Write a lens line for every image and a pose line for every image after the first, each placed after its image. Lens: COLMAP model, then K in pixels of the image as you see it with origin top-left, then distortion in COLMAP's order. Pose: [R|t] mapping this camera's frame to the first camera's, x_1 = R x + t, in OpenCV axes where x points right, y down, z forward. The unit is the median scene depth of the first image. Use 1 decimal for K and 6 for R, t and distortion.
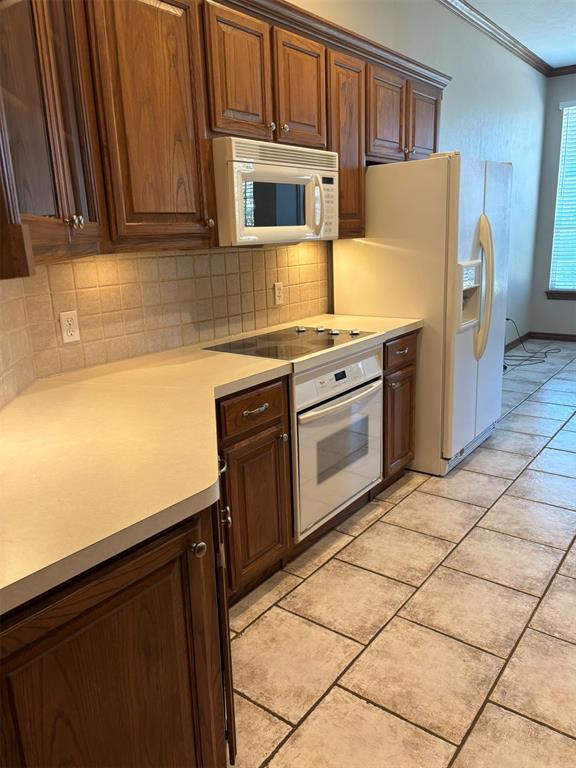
lens RADIAL K [[584.4, 0, 292.9], [0, 584.4, 394.2], [0, 0, 1]] dist [0.055561, -0.066591]
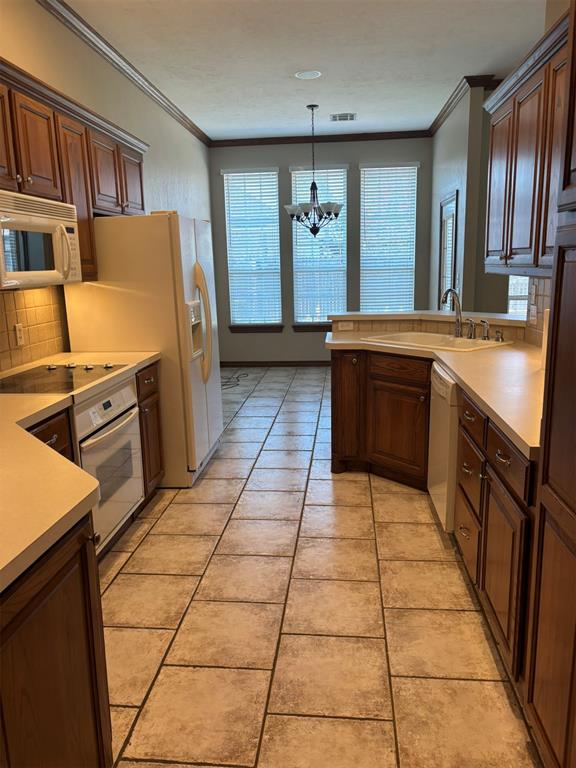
lens RADIAL K [[584.4, 0, 292.9], [0, 584.4, 394.2], [0, 0, 1]] dist [0.055561, -0.066591]
pose [[0.851607, -0.097021, 0.515123, -0.185172], [0.130519, 0.991018, -0.029121, 0.025103], [-0.507671, 0.092033, 0.856621, -0.120794]]
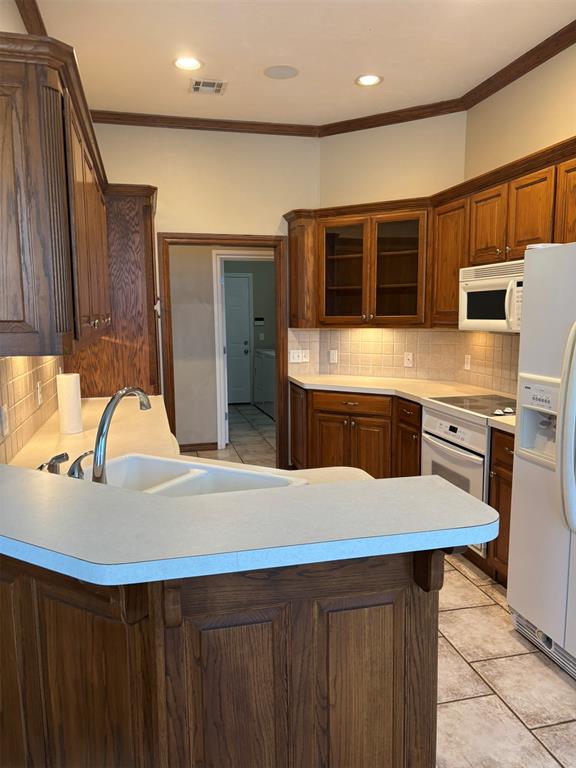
lens RADIAL K [[584.4, 0, 292.9], [0, 584.4, 394.2], [0, 0, 1]] dist [0.055561, -0.066591]
pose [[-0.632555, 0.148170, -0.760210, 1.317307], [-0.177211, 0.927805, 0.328289, -0.479753], [0.753970, 0.342379, -0.560631, 1.438345]]
